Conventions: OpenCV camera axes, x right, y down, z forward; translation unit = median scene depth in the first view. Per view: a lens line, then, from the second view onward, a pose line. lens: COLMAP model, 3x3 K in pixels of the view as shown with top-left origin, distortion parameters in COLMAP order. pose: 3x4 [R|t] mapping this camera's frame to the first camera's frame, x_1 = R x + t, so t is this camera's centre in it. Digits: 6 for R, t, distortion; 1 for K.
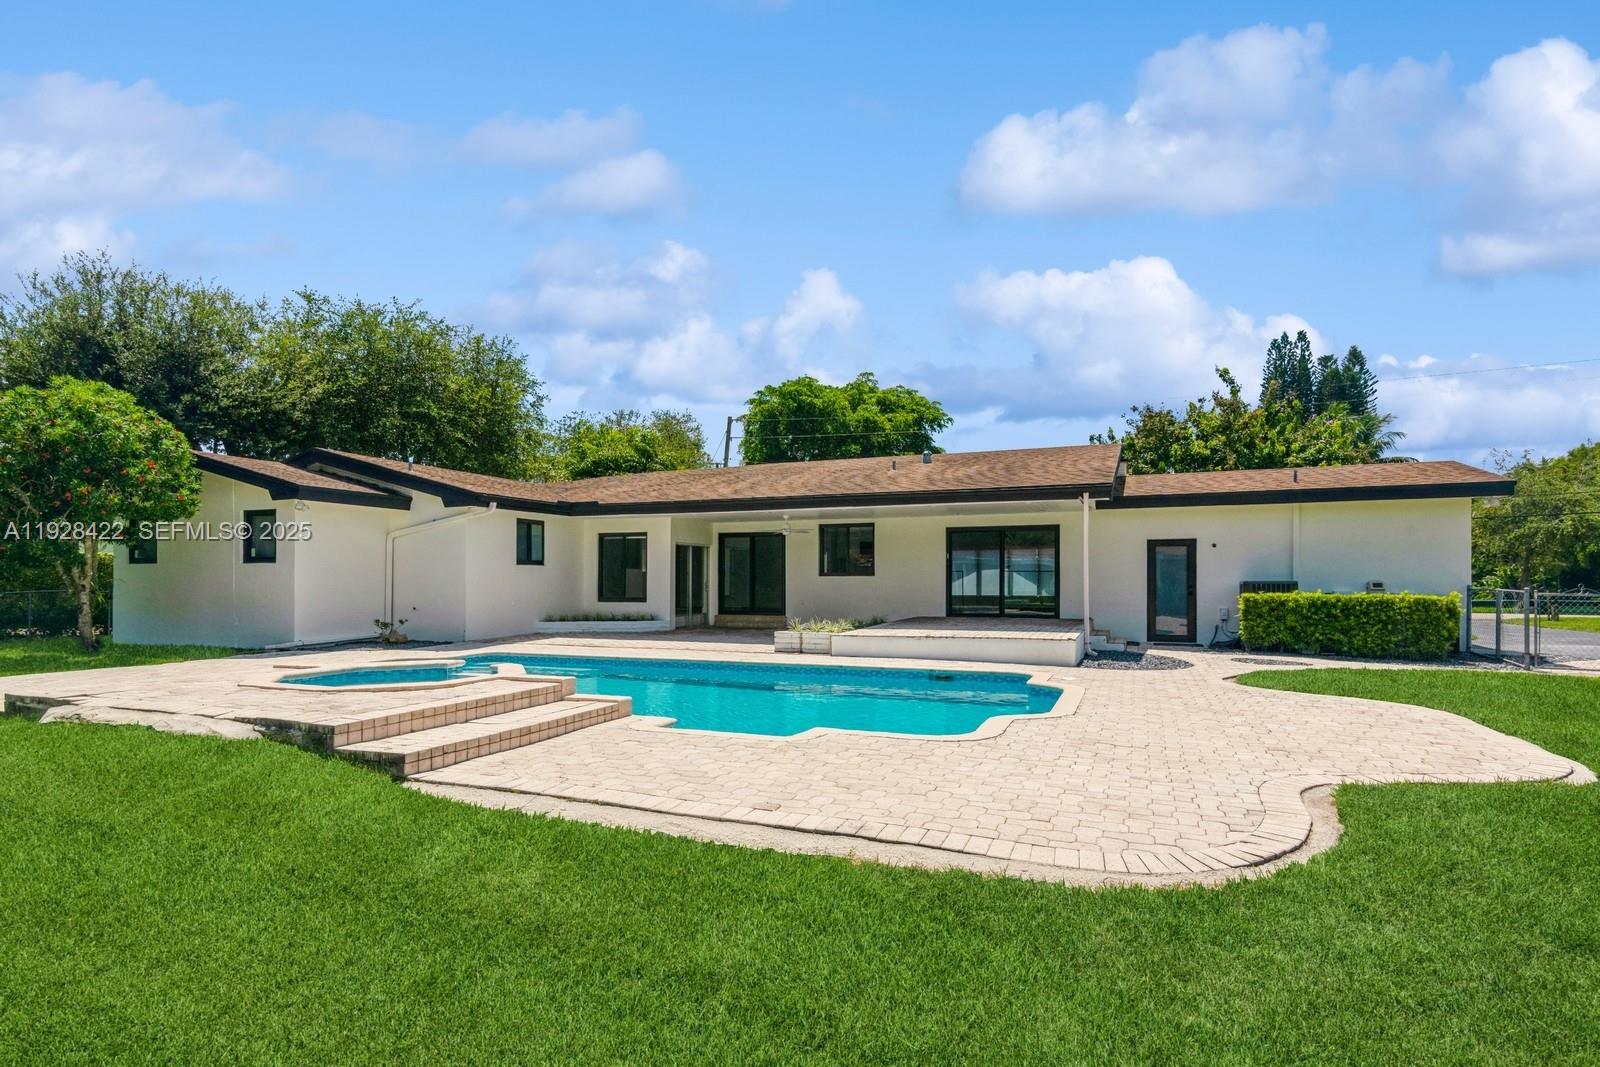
lens RADIAL K [[819.9, 0, 792.0], [0, 819.9, 567.2], [0, 0, 1]] dist [0.004169, -0.001161]
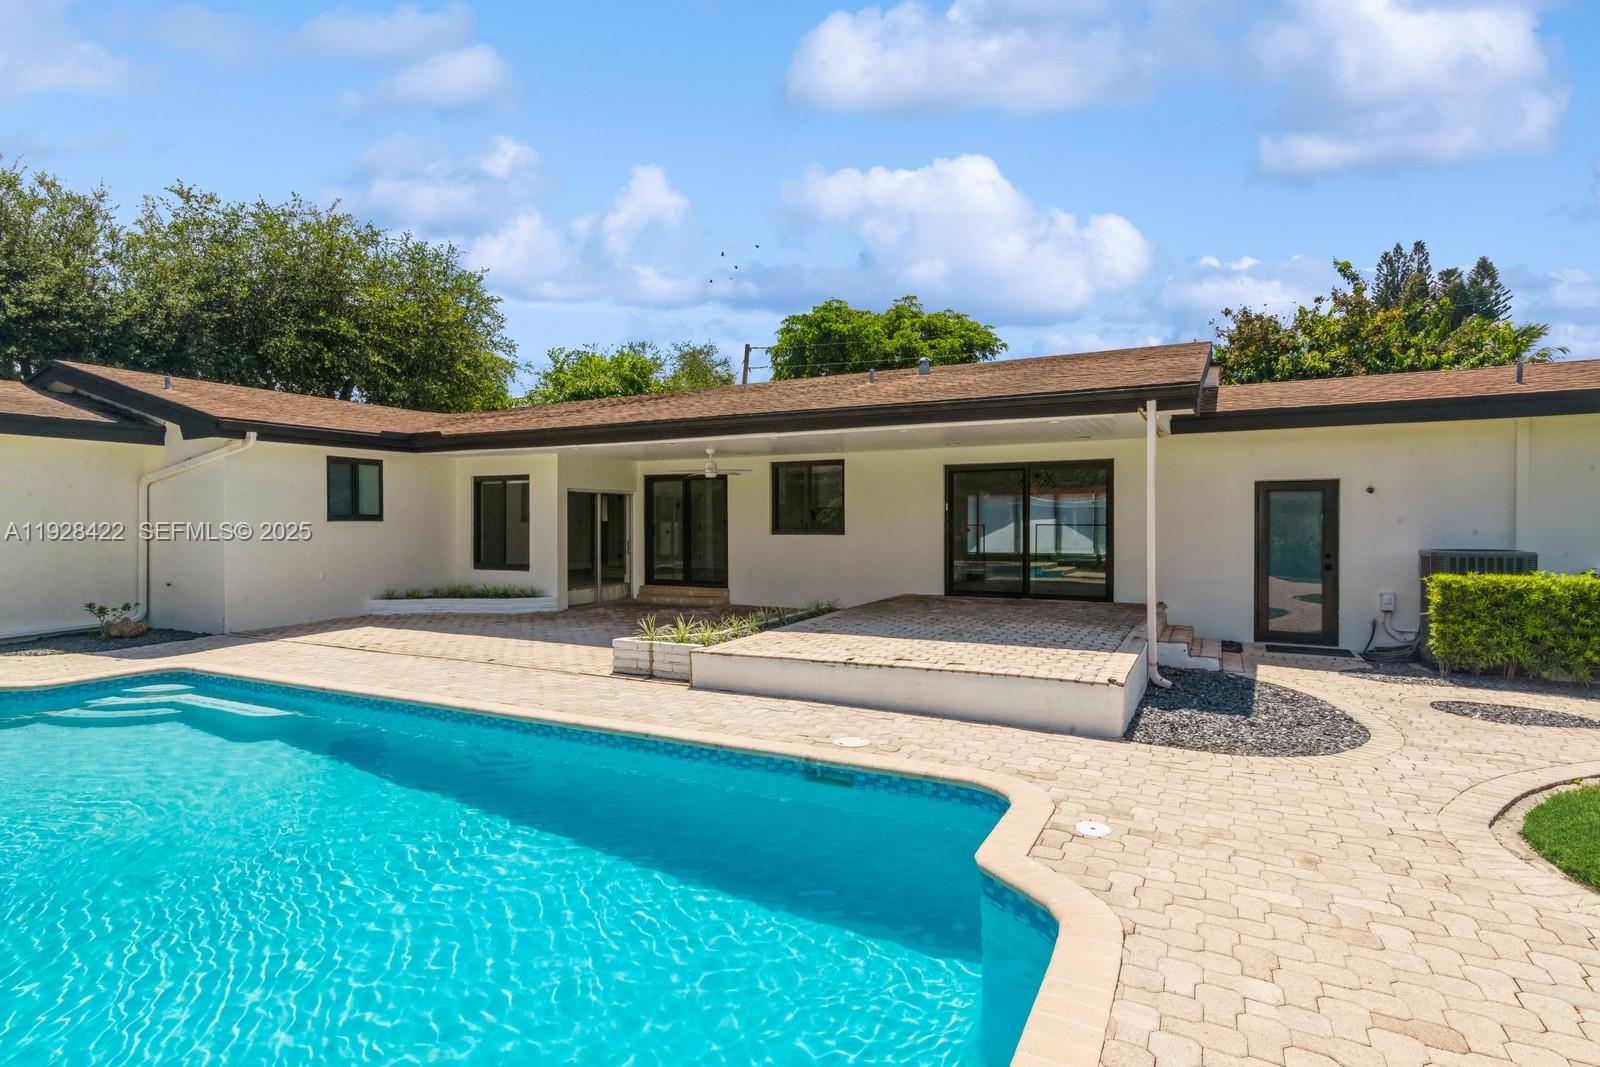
lens RADIAL K [[810.2, 0, 790.8], [0, 810.2, 521.1], [0, 0, 1]] dist [0.010016, -0.003550]
pose [[0.996150, -0.001644, -0.087651, 0.116202], [0.002933, 0.999890, 0.014572, -0.011442], [0.087617, -0.014773, 0.996045, 0.305111]]
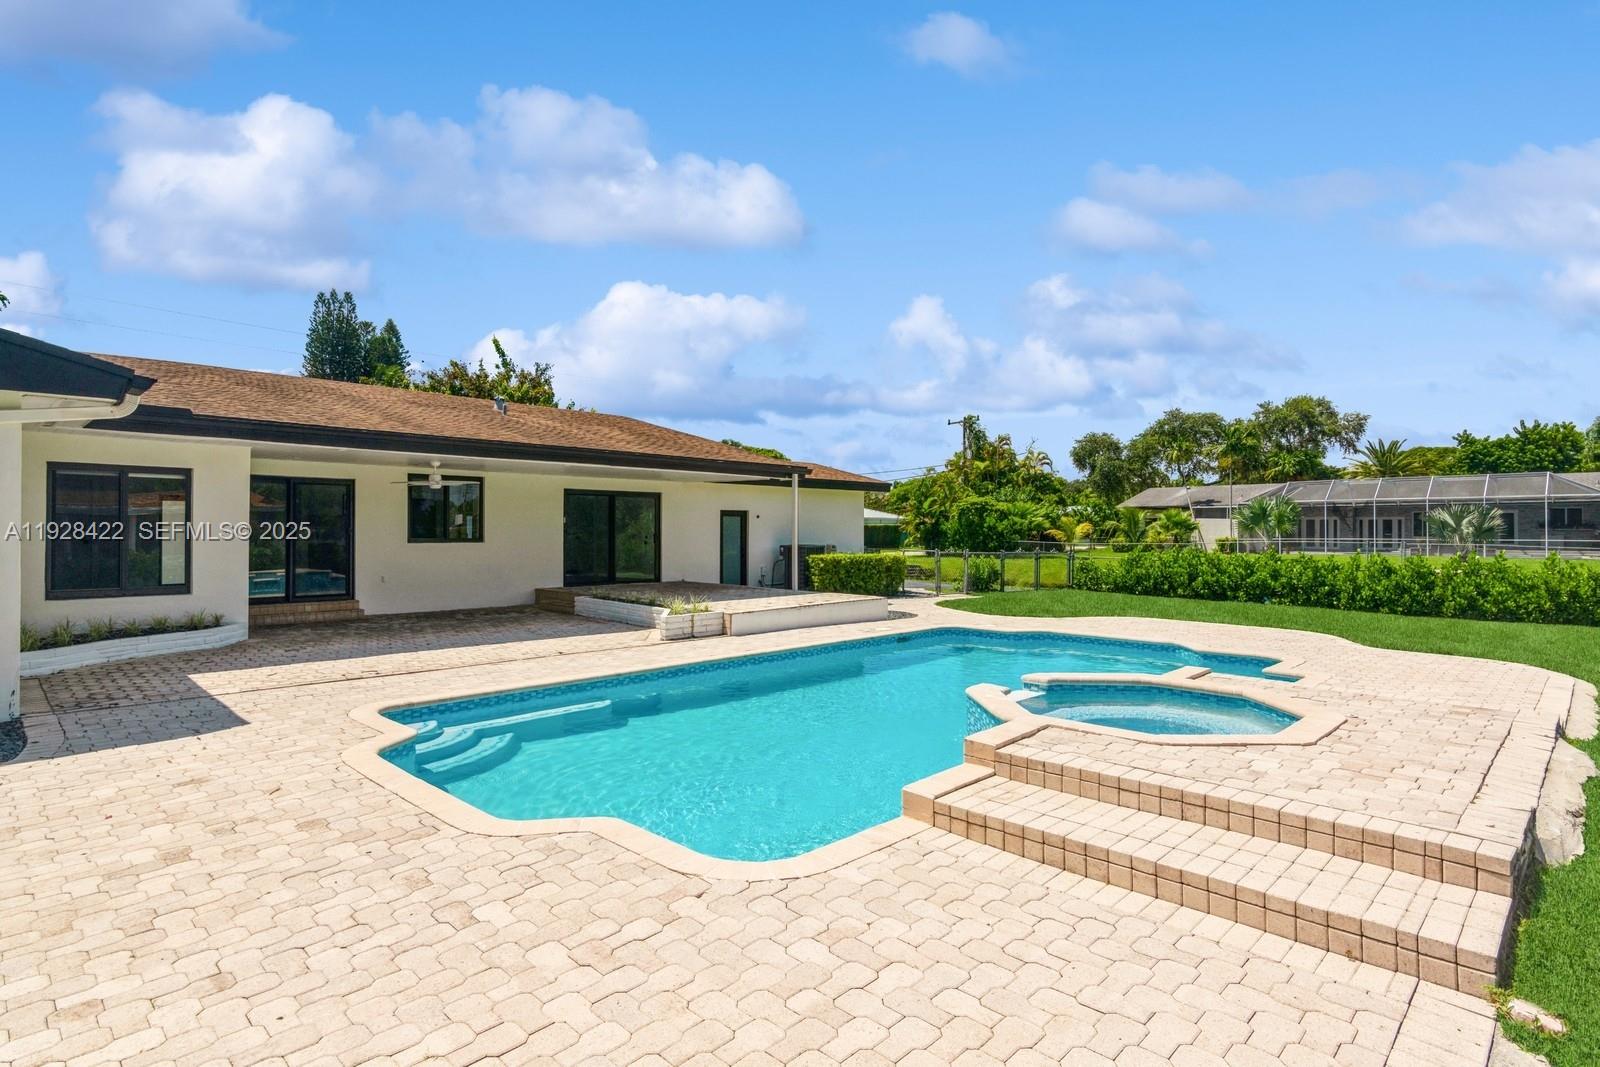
lens RADIAL K [[810.2, 0, 787.3], [0, 810.2, 534.0], [0, 0, 1]] dist [0.010016, -0.003550]
pose [[0.381394, -0.002355, 0.924410, -0.530345], [-0.017347, 0.999802, 0.009703, -0.010842], [-0.924250, -0.019736, 0.381278, 0.415602]]
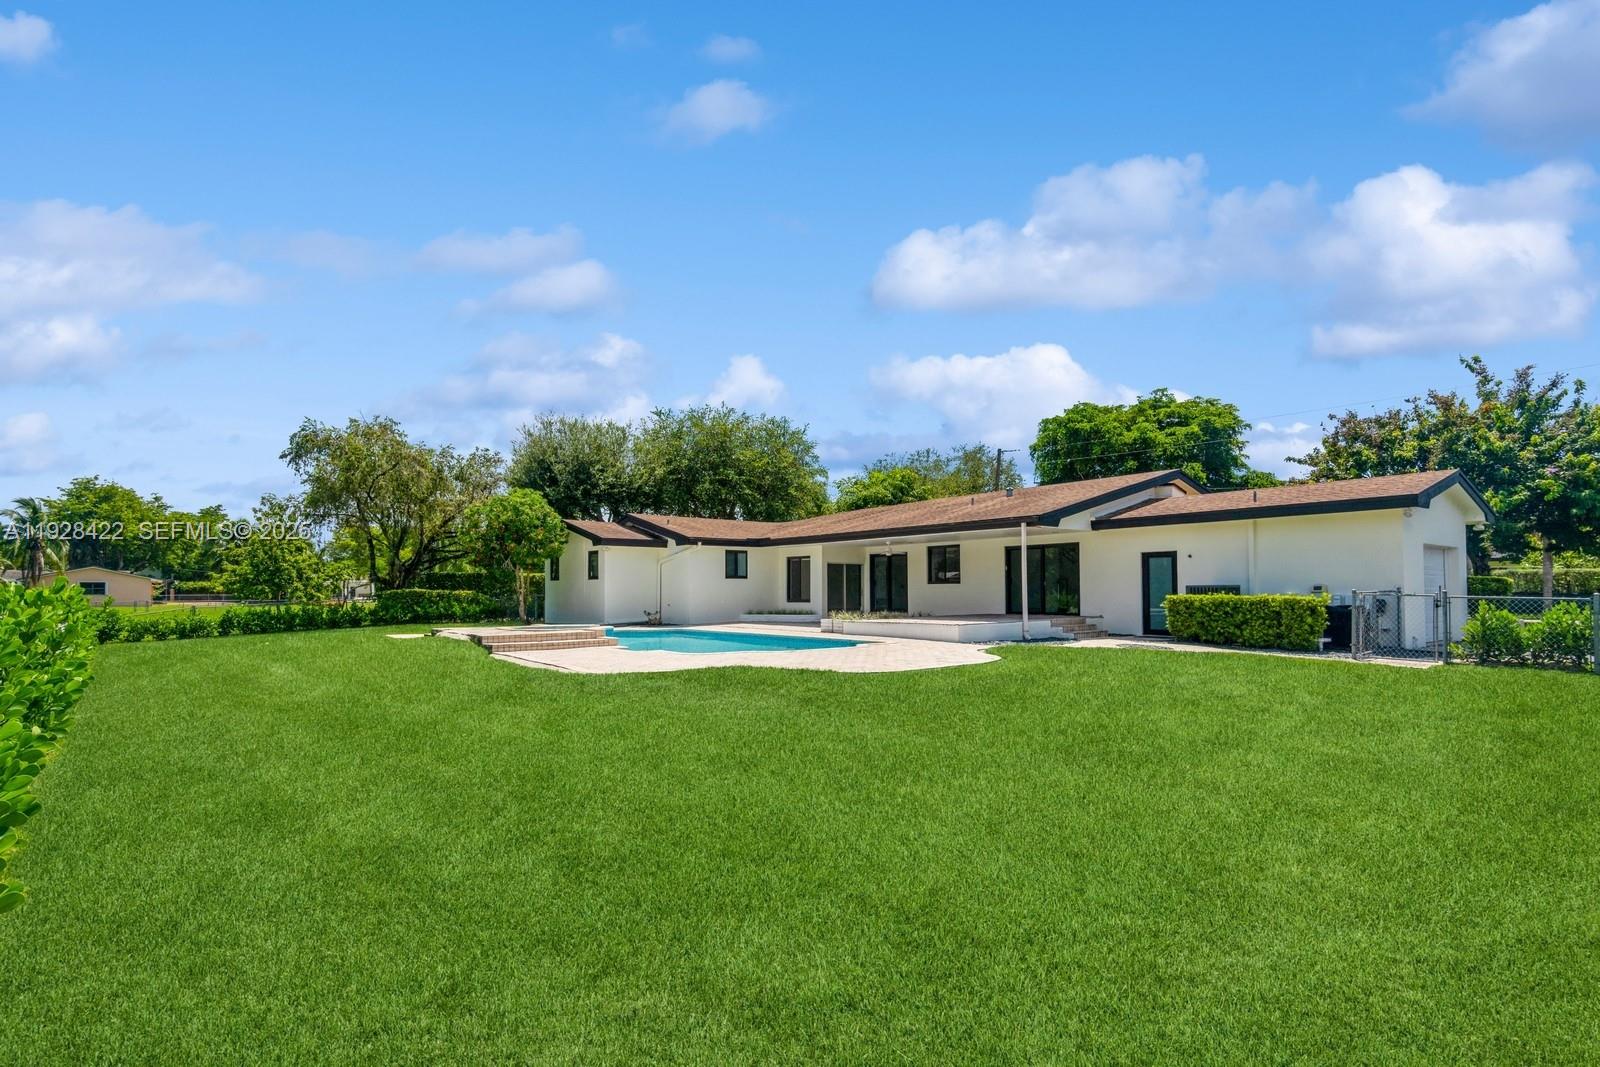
lens RADIAL K [[762.5, 0, 797.6], [0, 762.5, 571.3], [0, 0, 1]] dist [0.012723, 0.002862]
pose [[0.876042, -0.016412, -0.481955, 0.473770], [0.012237, 0.999855, -0.011806, 0.001686], [0.482079, 0.004445, 0.876117, -0.232315]]
